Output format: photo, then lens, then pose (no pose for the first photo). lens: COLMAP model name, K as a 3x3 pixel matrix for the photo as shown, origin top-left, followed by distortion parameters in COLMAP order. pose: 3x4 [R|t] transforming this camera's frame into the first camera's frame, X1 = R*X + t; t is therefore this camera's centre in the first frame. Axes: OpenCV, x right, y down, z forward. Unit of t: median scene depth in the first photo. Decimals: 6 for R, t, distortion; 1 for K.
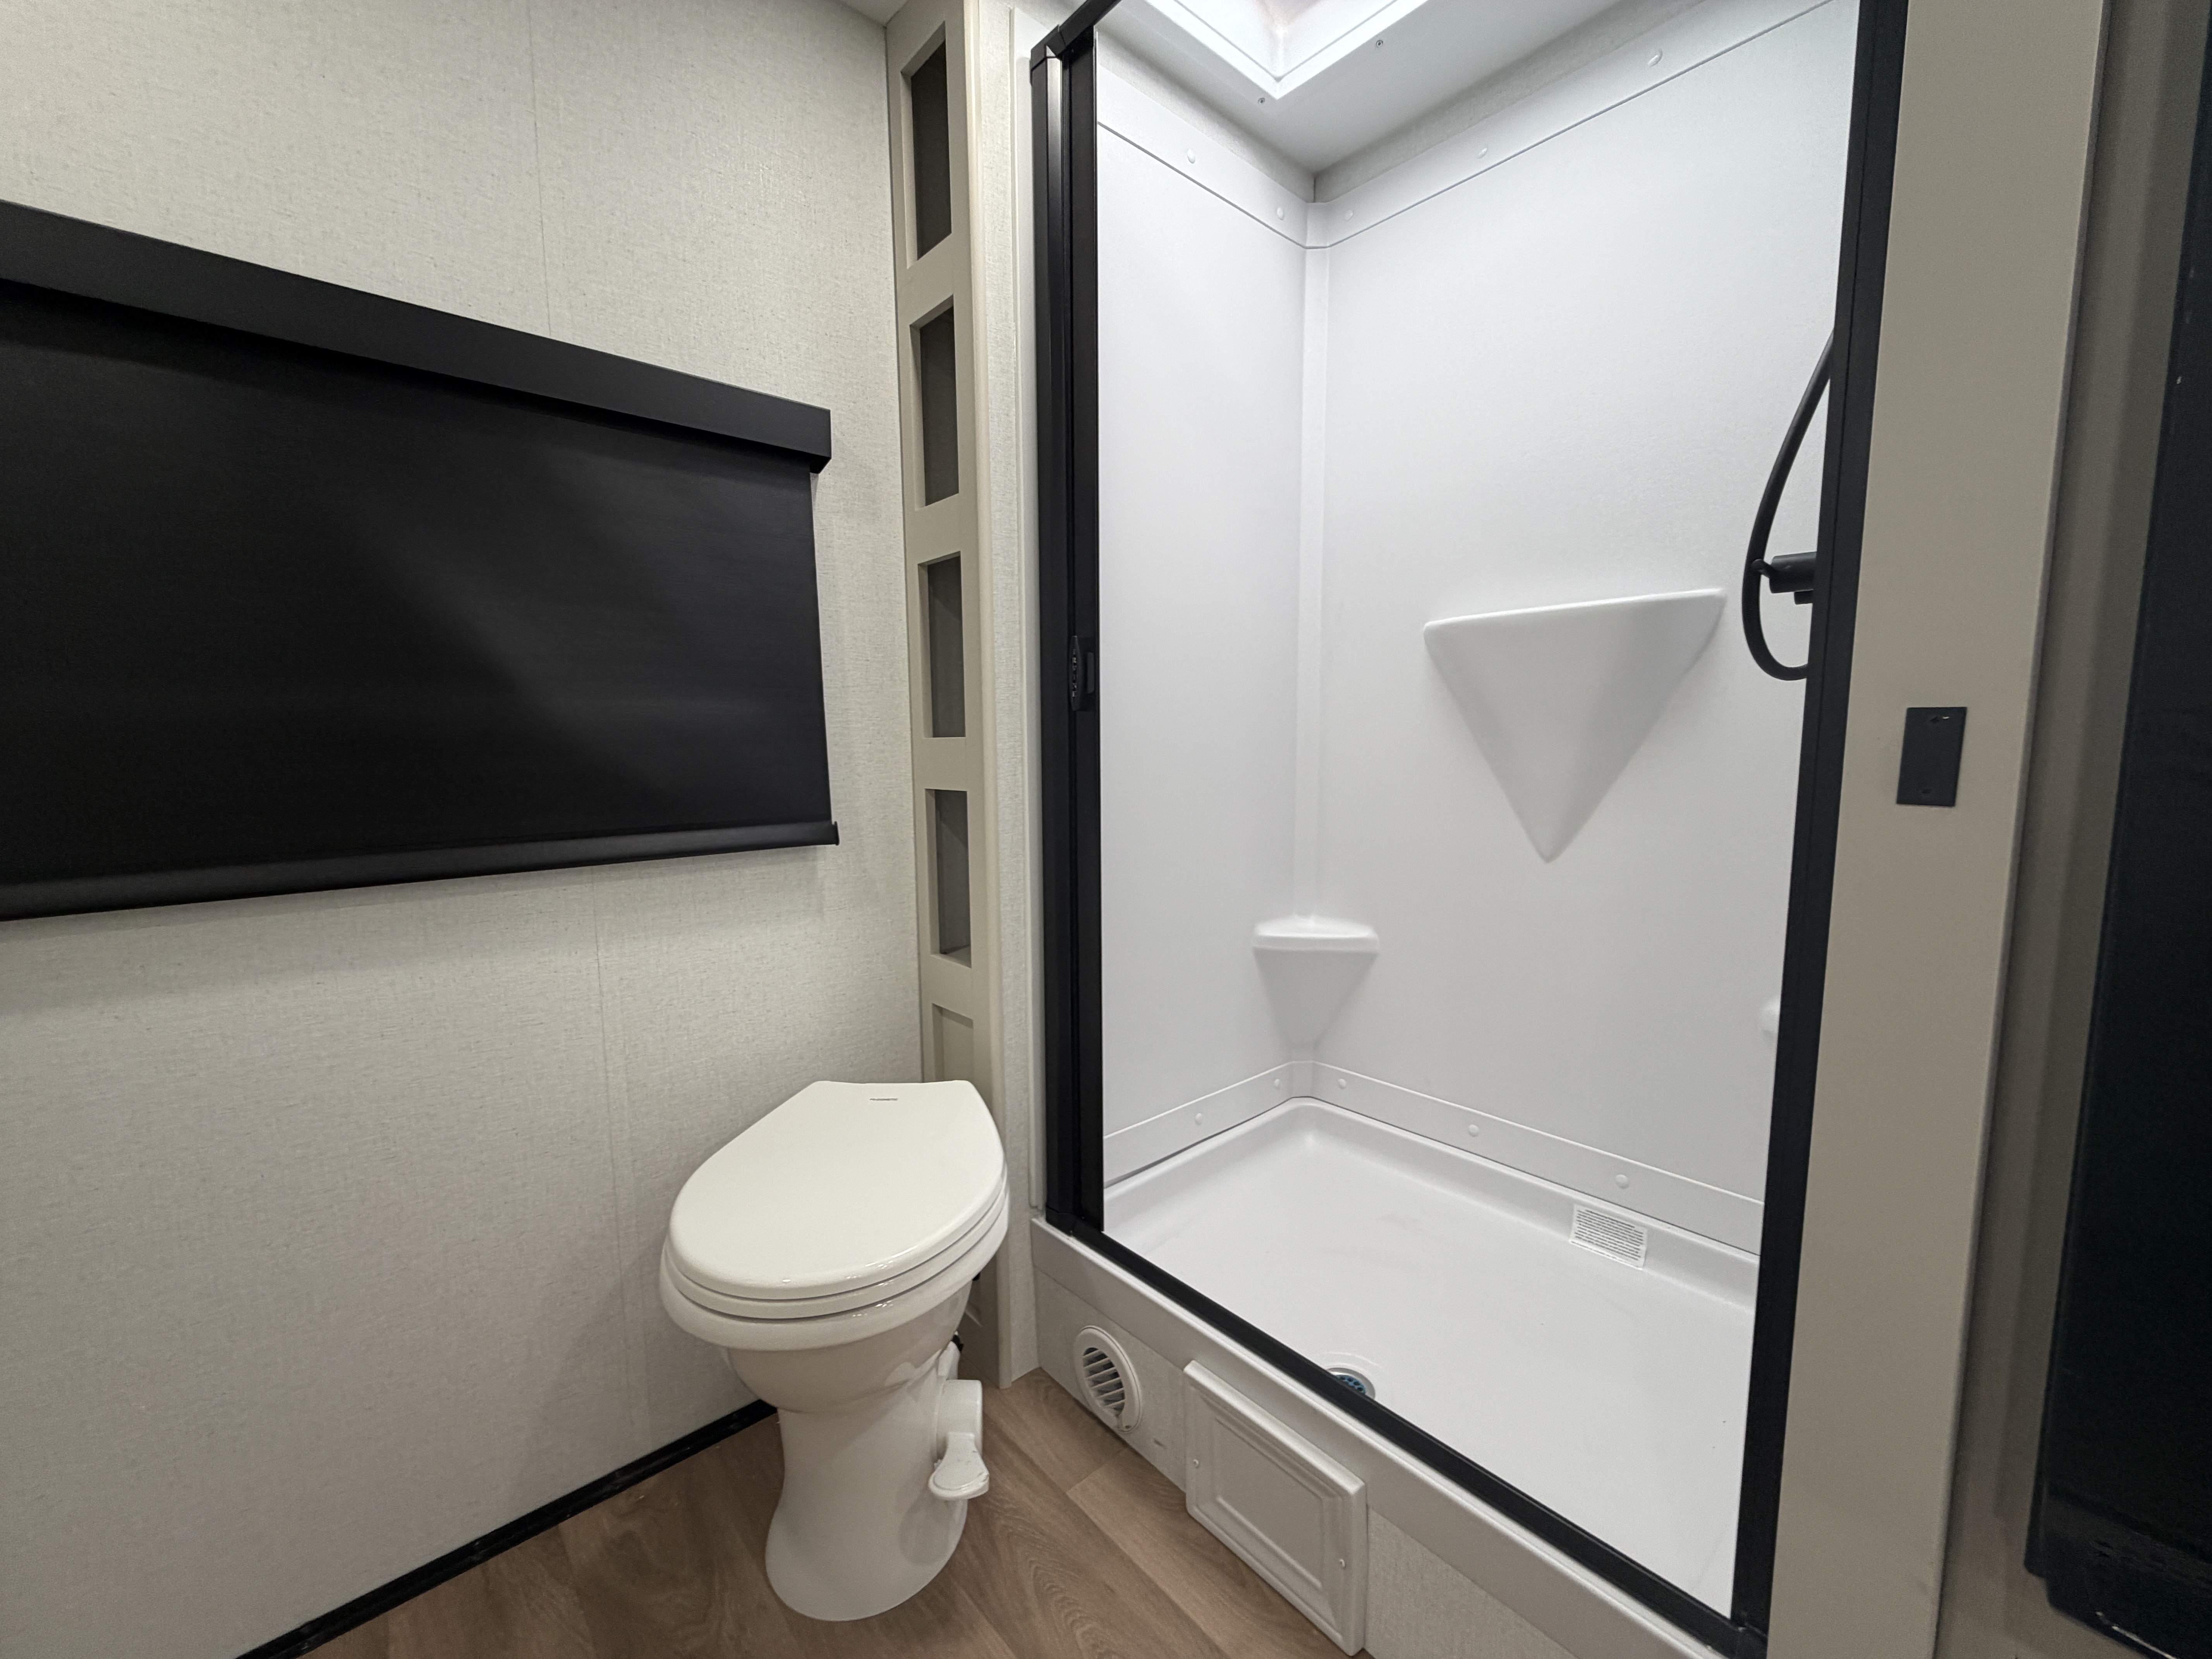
lens RADIAL K [[876.5, 0, 1097.9], [0, 876.5, 835.9], [0, 0, 1]] dist [-0.000586, 0.000199]
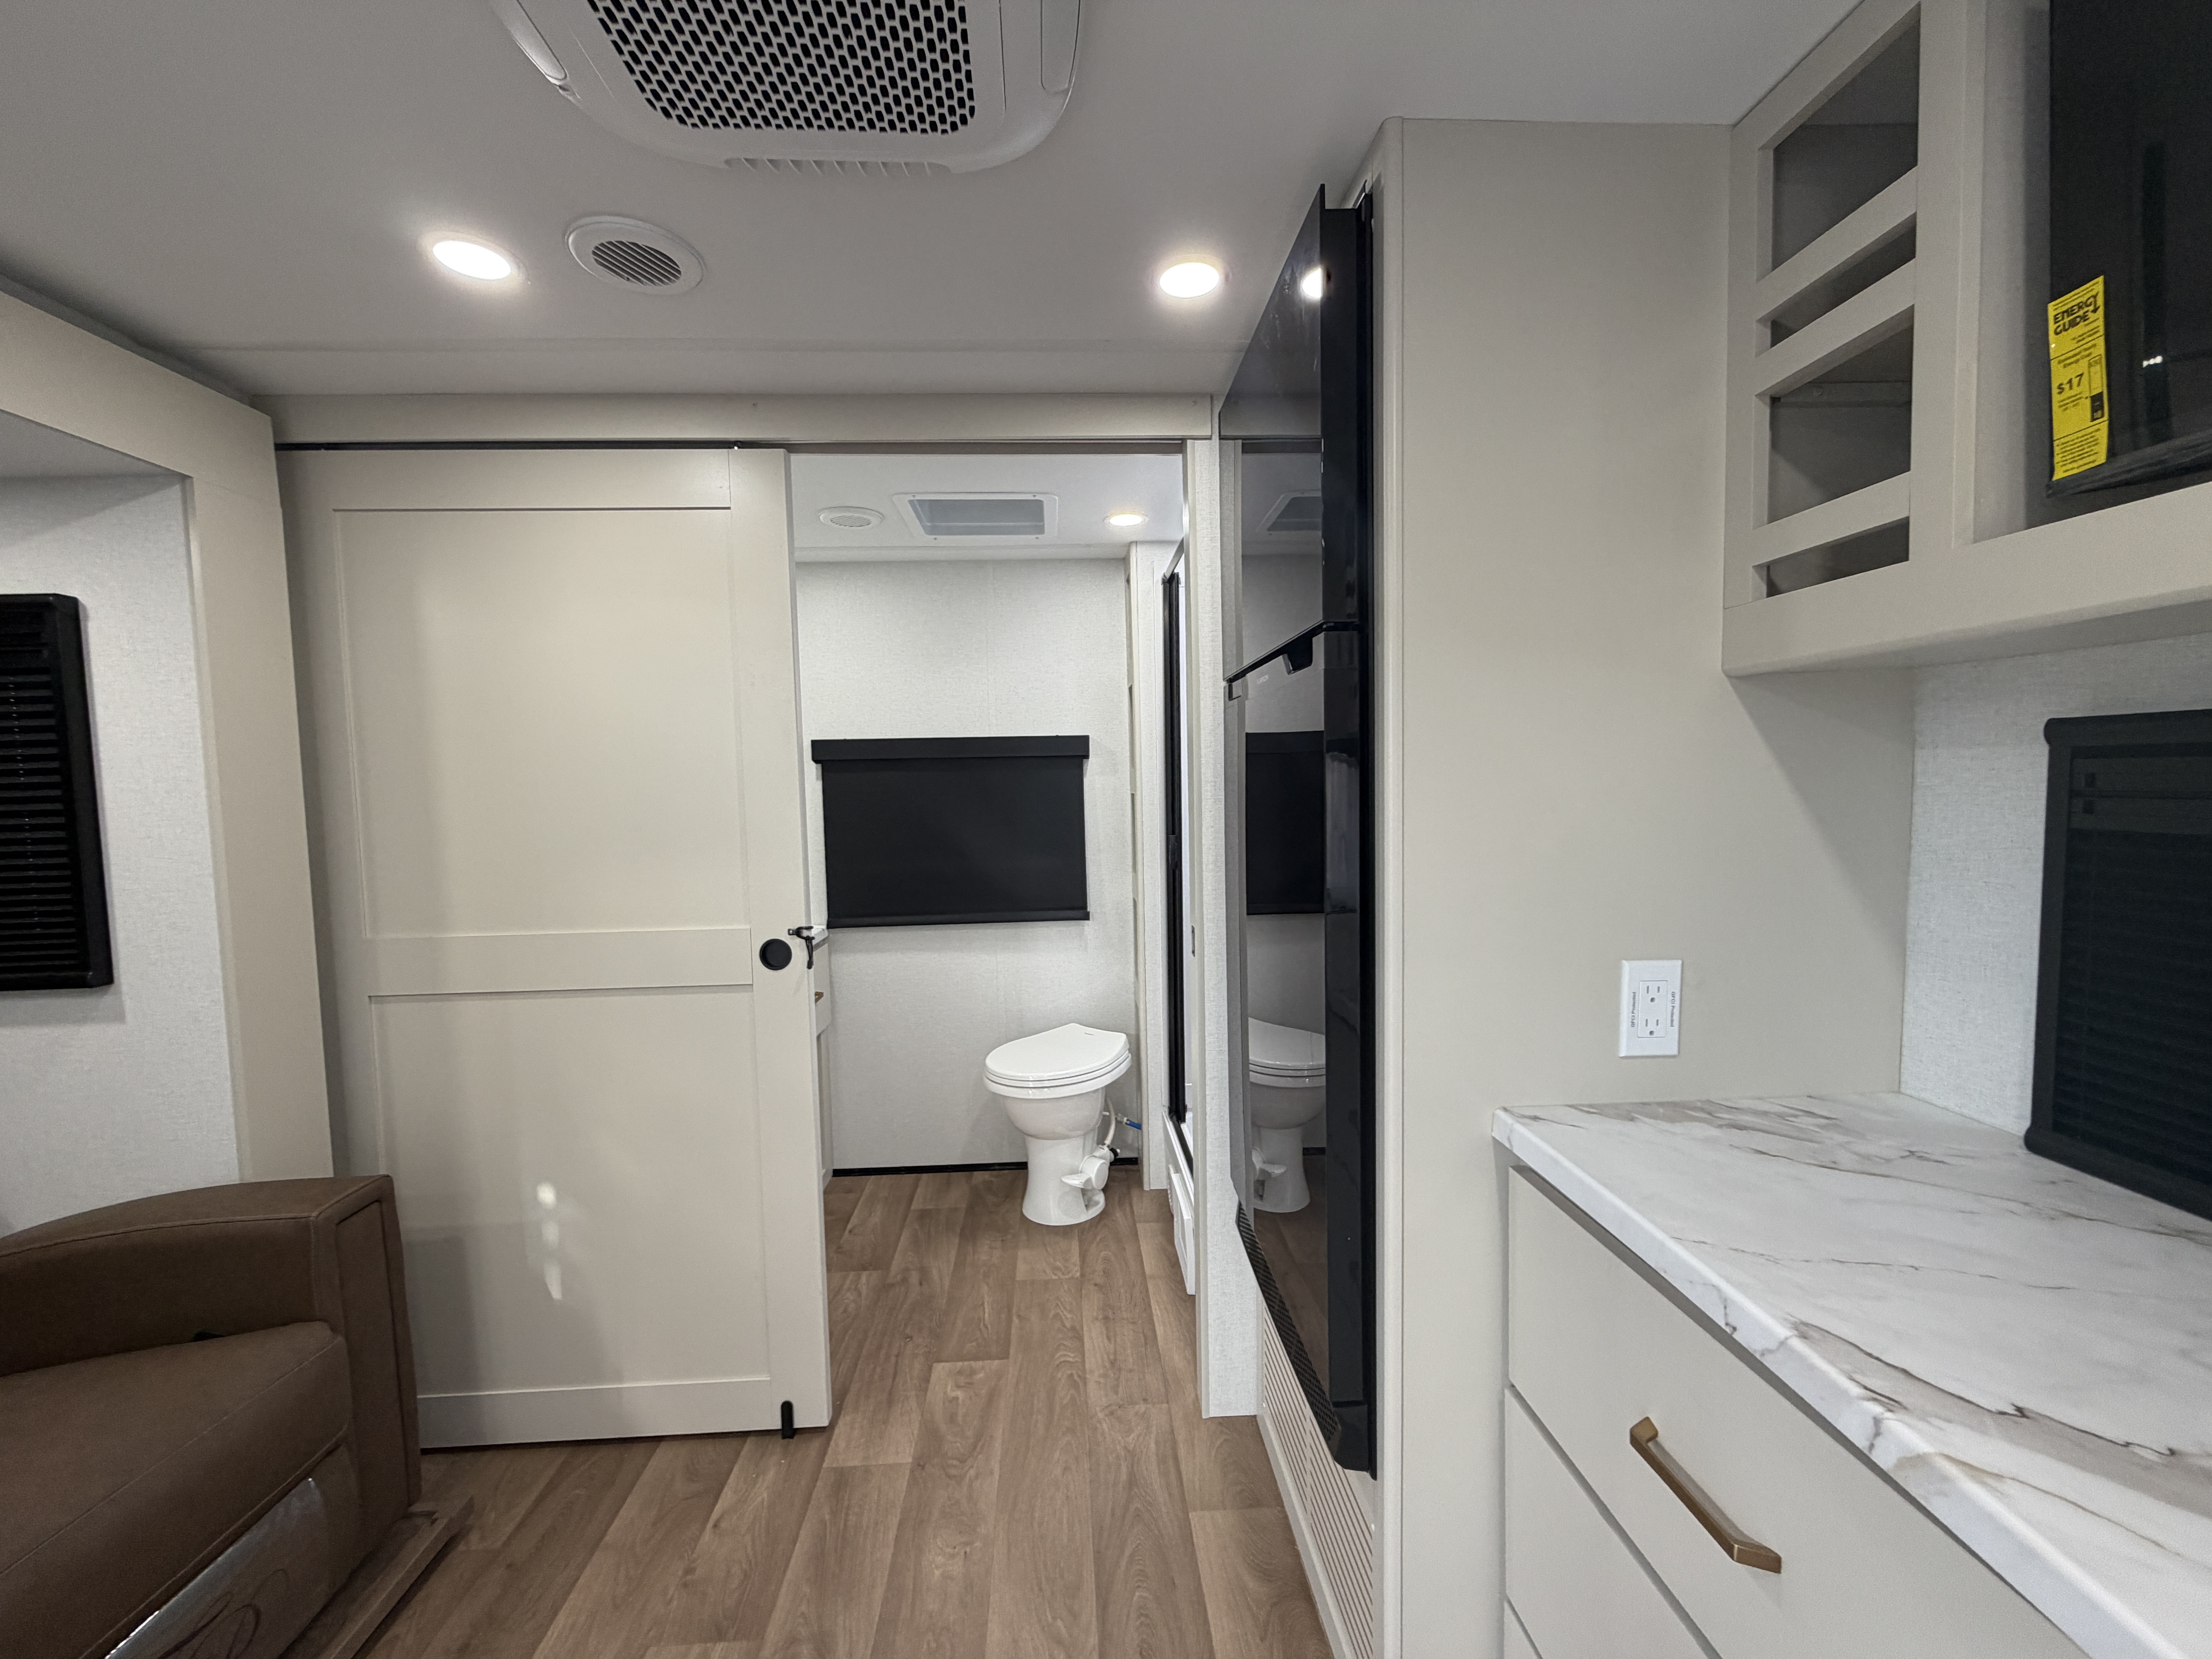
lens RADIAL K [[876.5, 0, 1097.9], [0, 876.5, 835.9], [0, 0, 1]] dist [-0.000586, 0.000199]
pose [[0.784625, 0.031664, -0.619161, 1.153501], [-0.055001, 0.998312, -0.018645, -0.172853], [0.617526, 0.048684, 0.785043, -0.799017]]
